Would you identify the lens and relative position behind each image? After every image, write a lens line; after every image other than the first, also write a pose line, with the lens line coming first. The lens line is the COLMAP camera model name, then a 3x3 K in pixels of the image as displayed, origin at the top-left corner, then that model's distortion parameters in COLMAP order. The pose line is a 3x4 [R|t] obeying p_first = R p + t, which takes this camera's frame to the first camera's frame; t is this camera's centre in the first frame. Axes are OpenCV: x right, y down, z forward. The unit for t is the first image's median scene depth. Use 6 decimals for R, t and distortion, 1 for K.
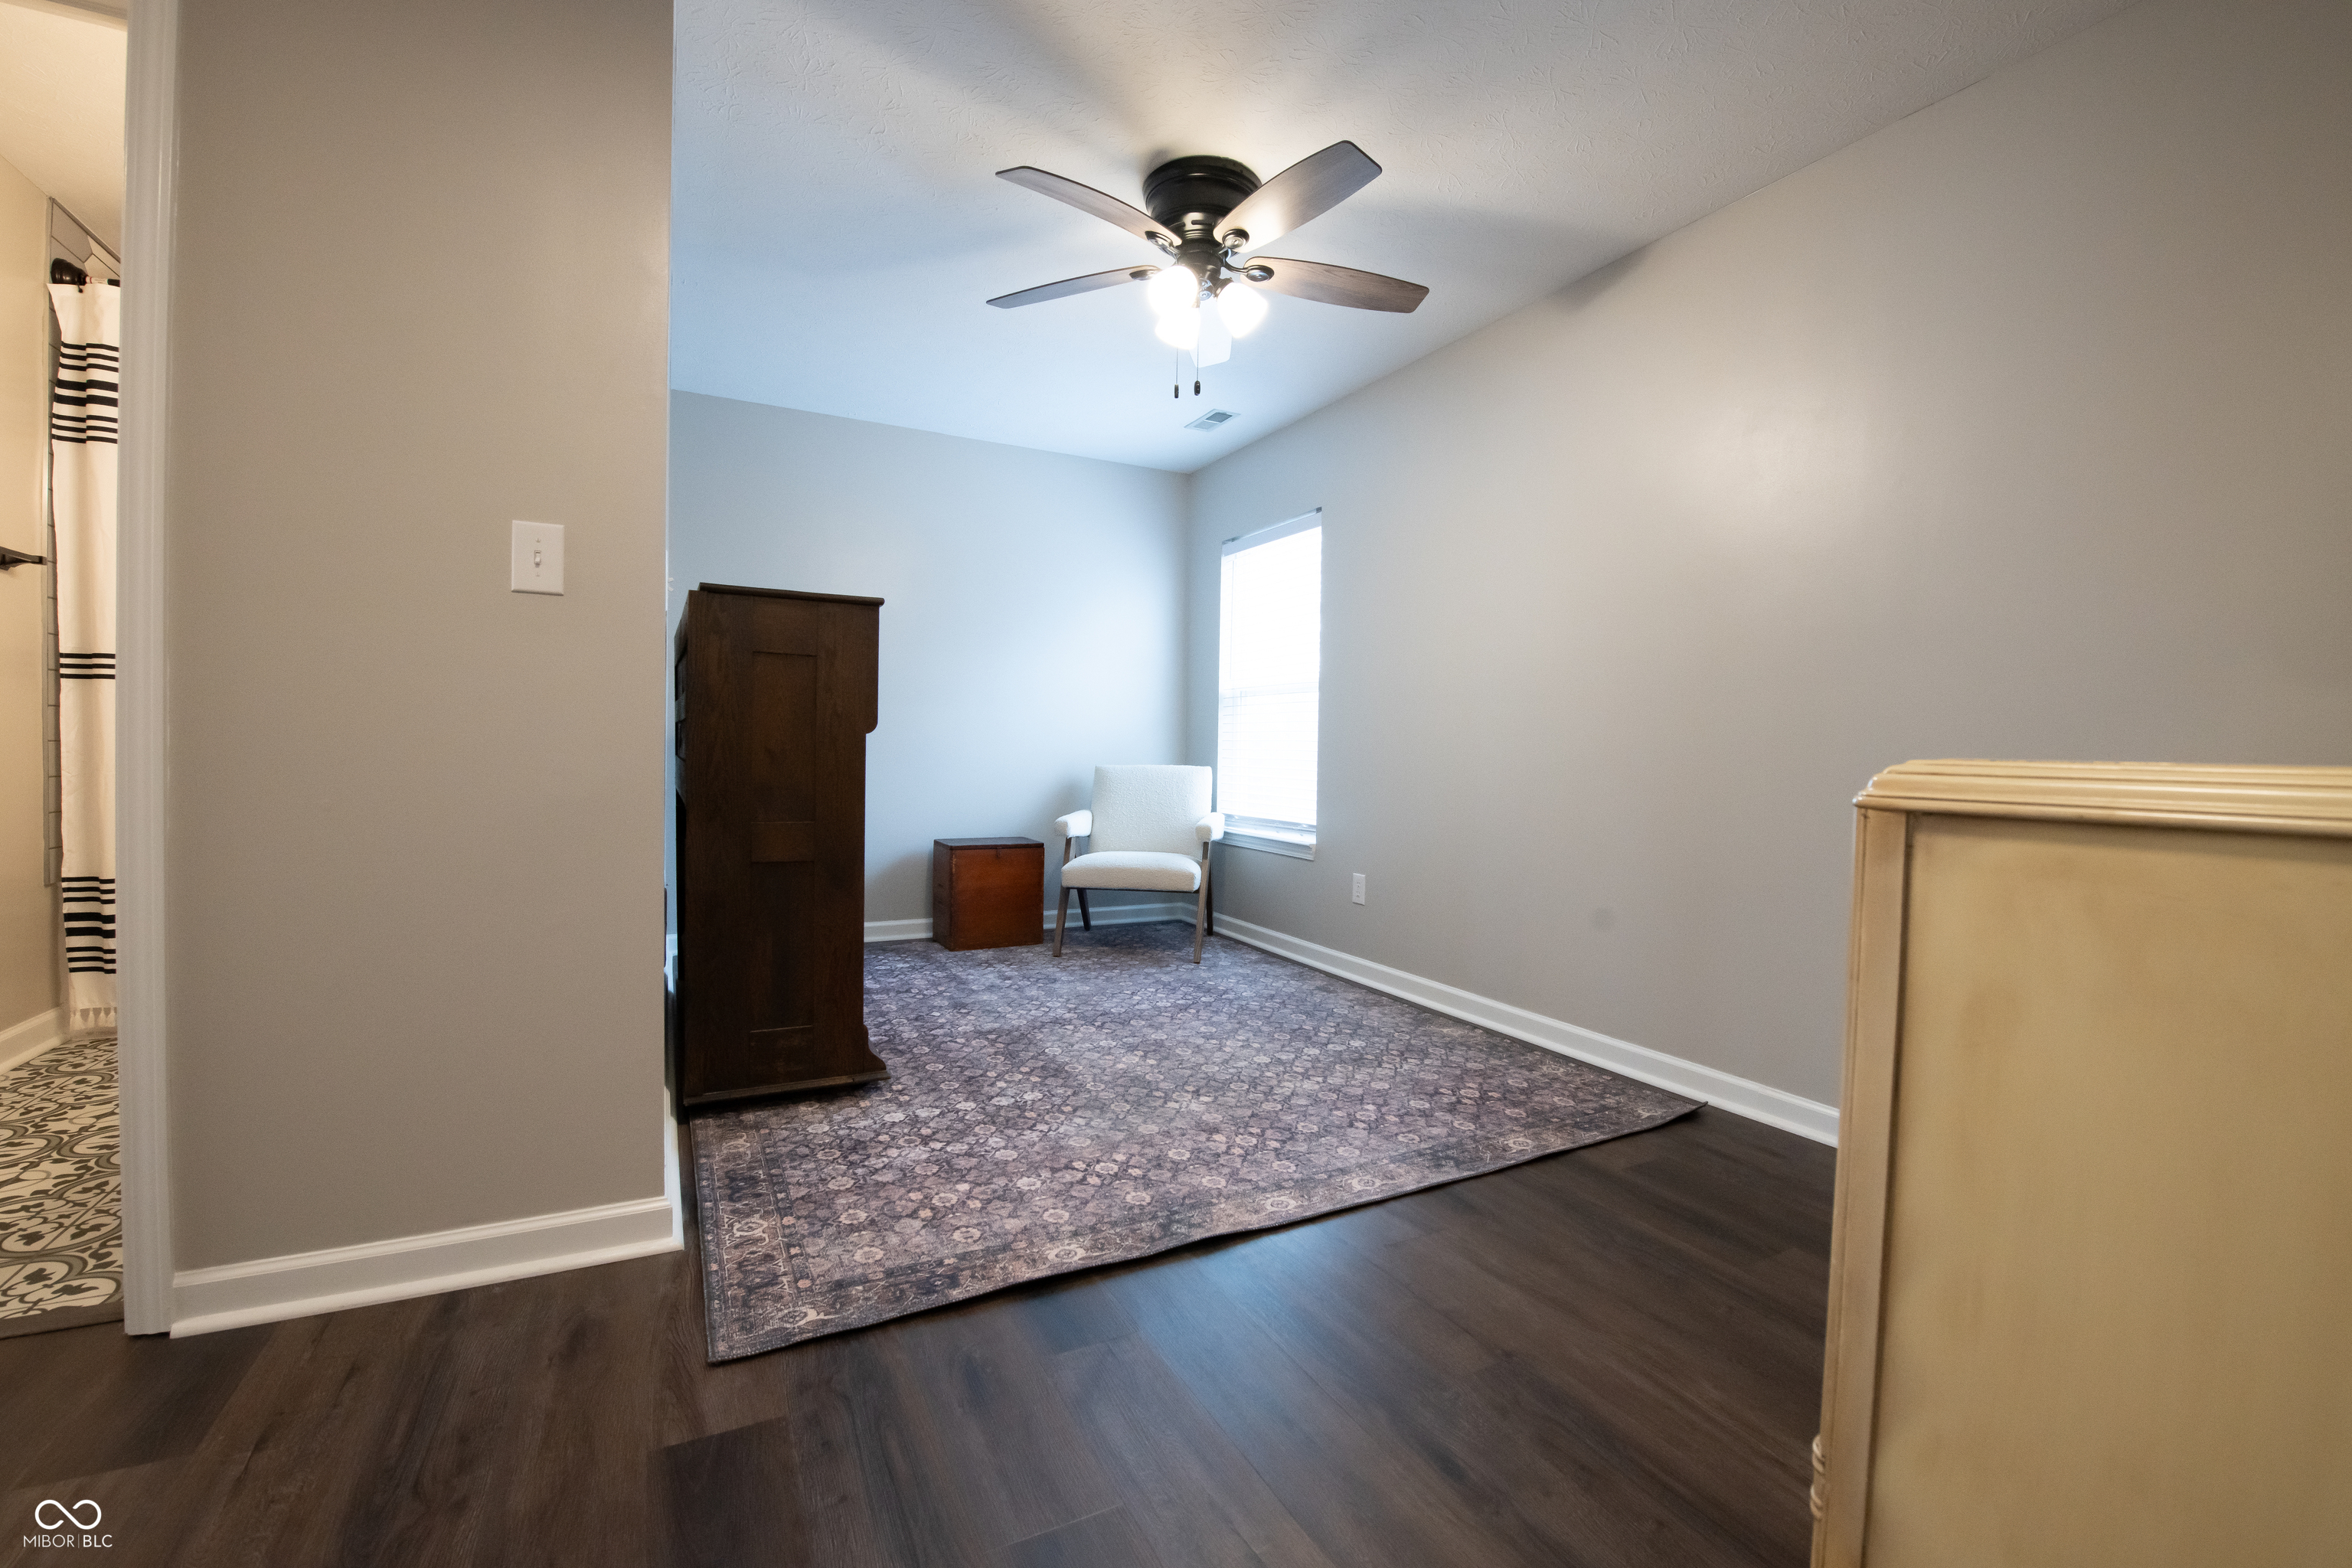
lens RADIAL K [[956.9, 0, 1178.5], [0, 956.9, 775.0], [0, 0, 1]] dist [-0.014100, -0.004591]
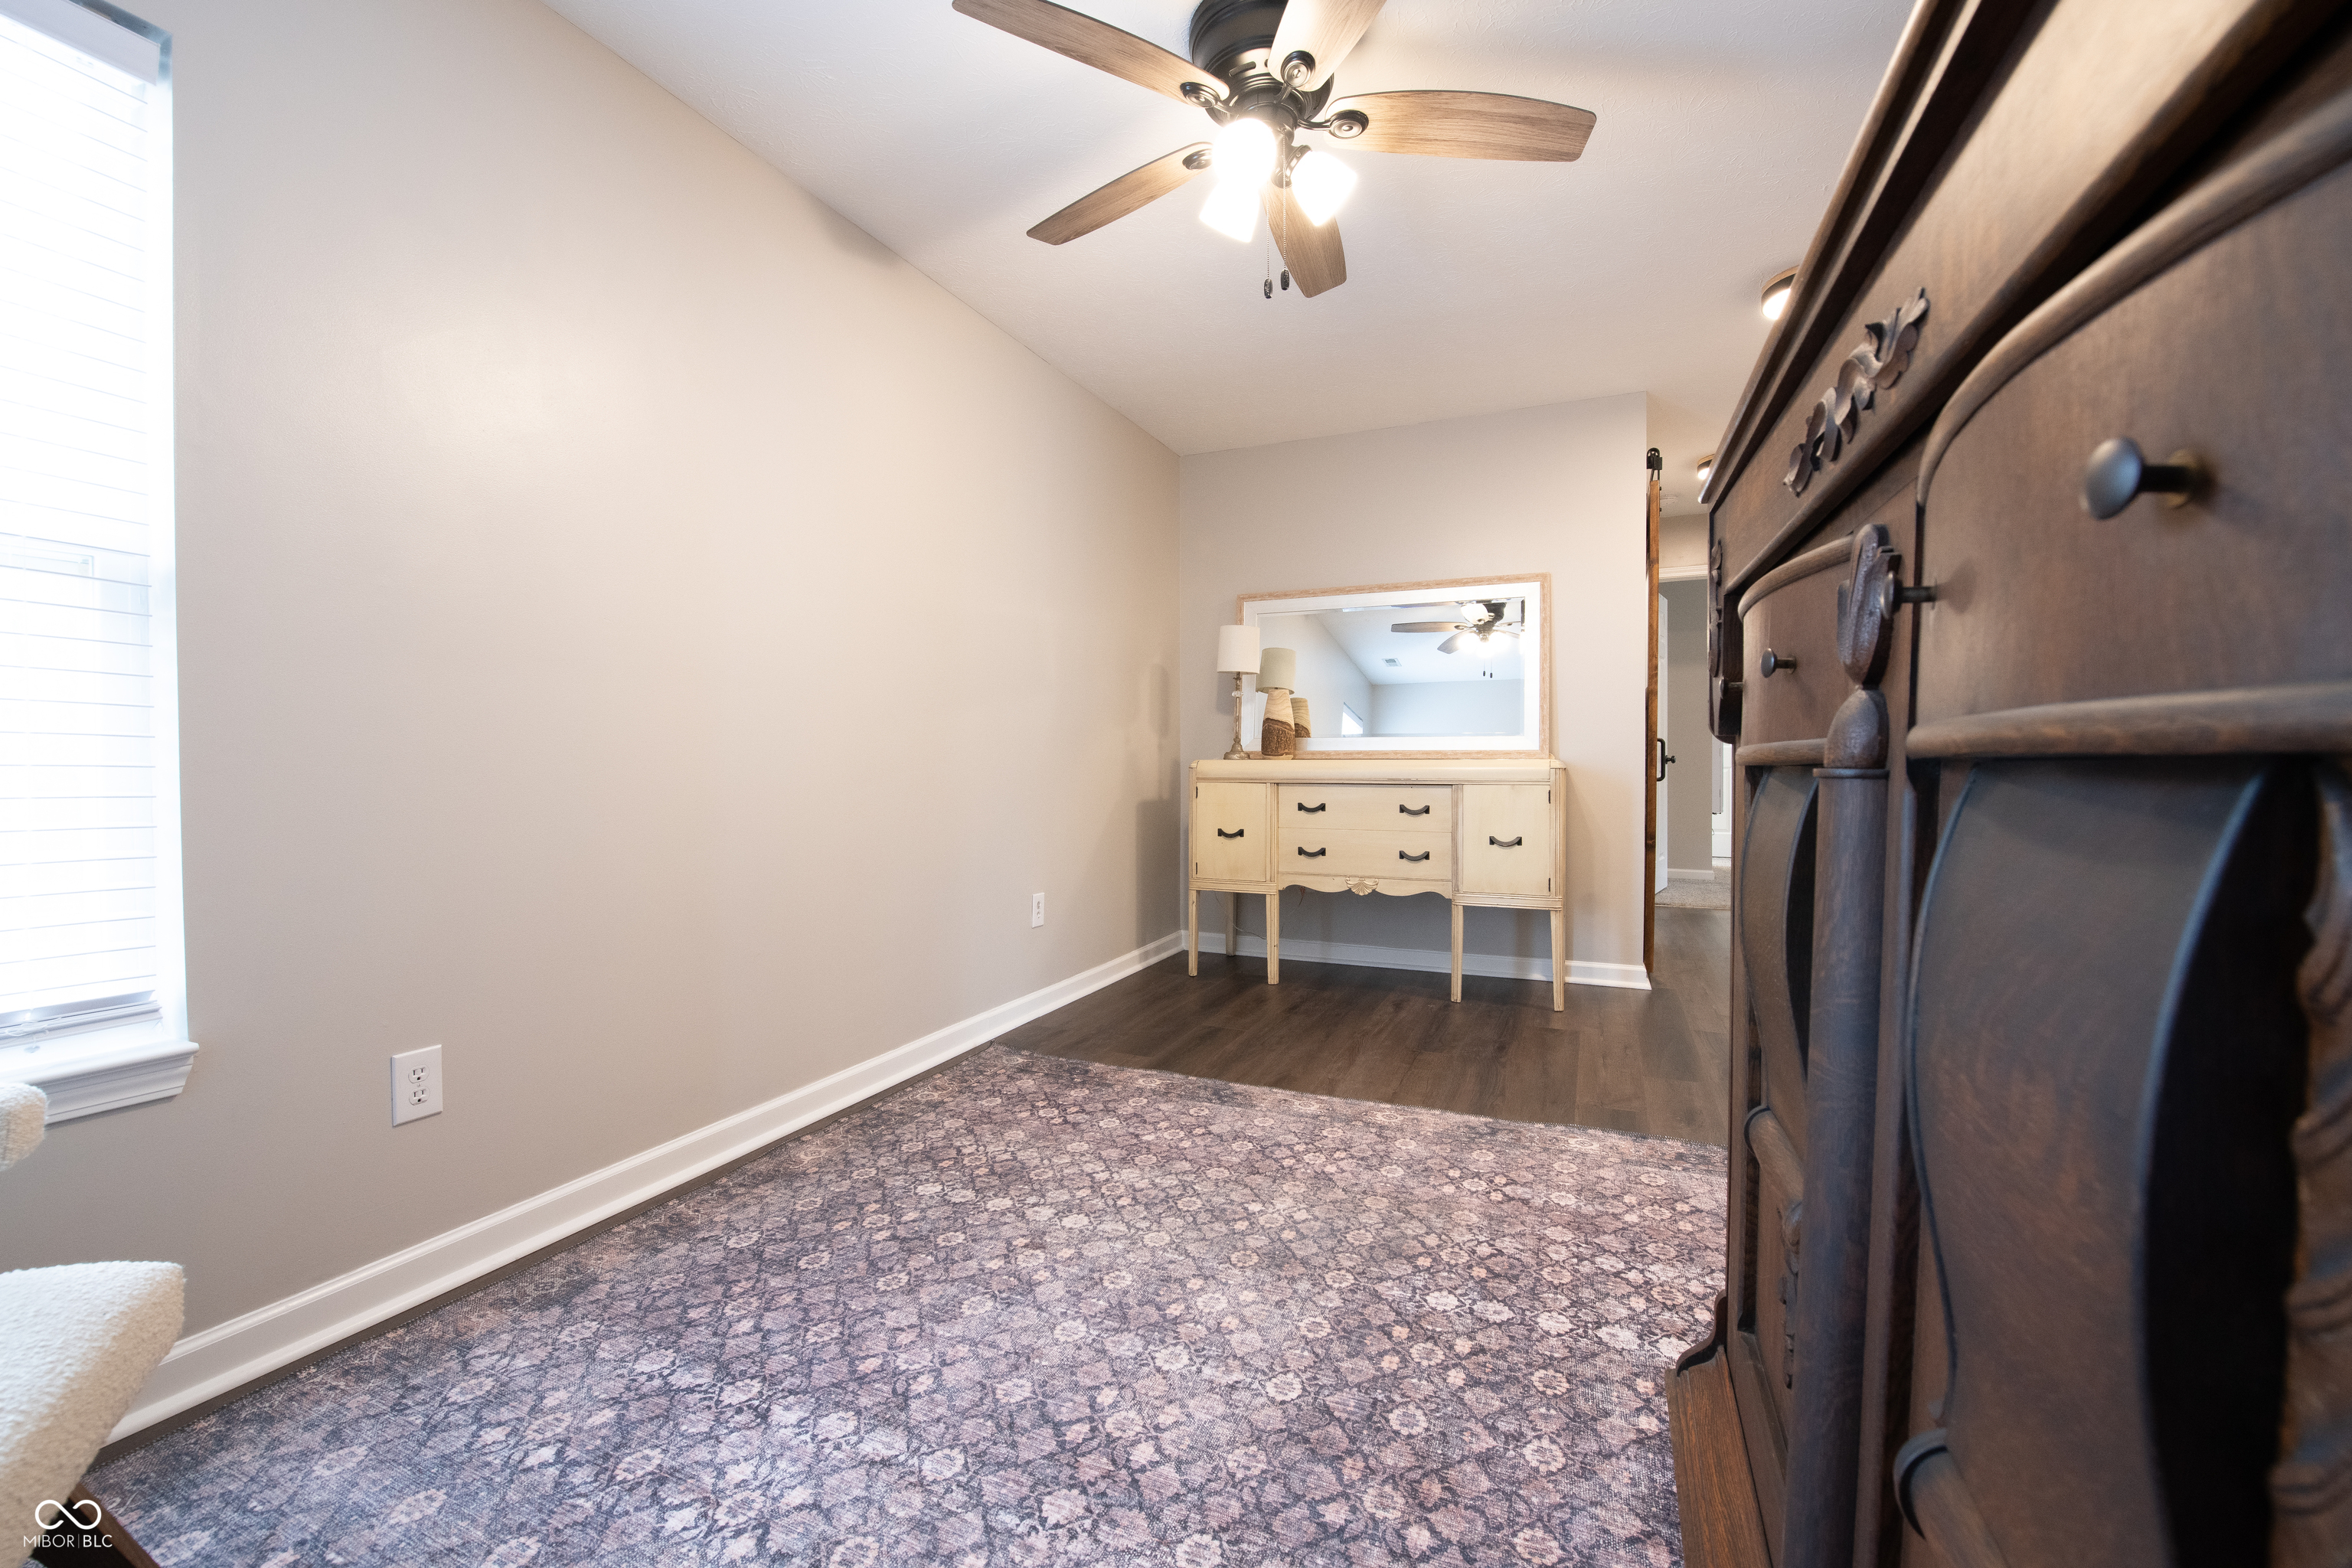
lens RADIAL K [[956.9, 0, 1178.5], [0, 956.9, 775.0], [0, 0, 1]] dist [-0.014100, -0.004591]
pose [[-0.621997, -0.031461, 0.782388, -0.540467], [0.012536, 0.998664, 0.050124, -0.054899], [-0.782919, 0.040985, -0.620772, 1.542287]]
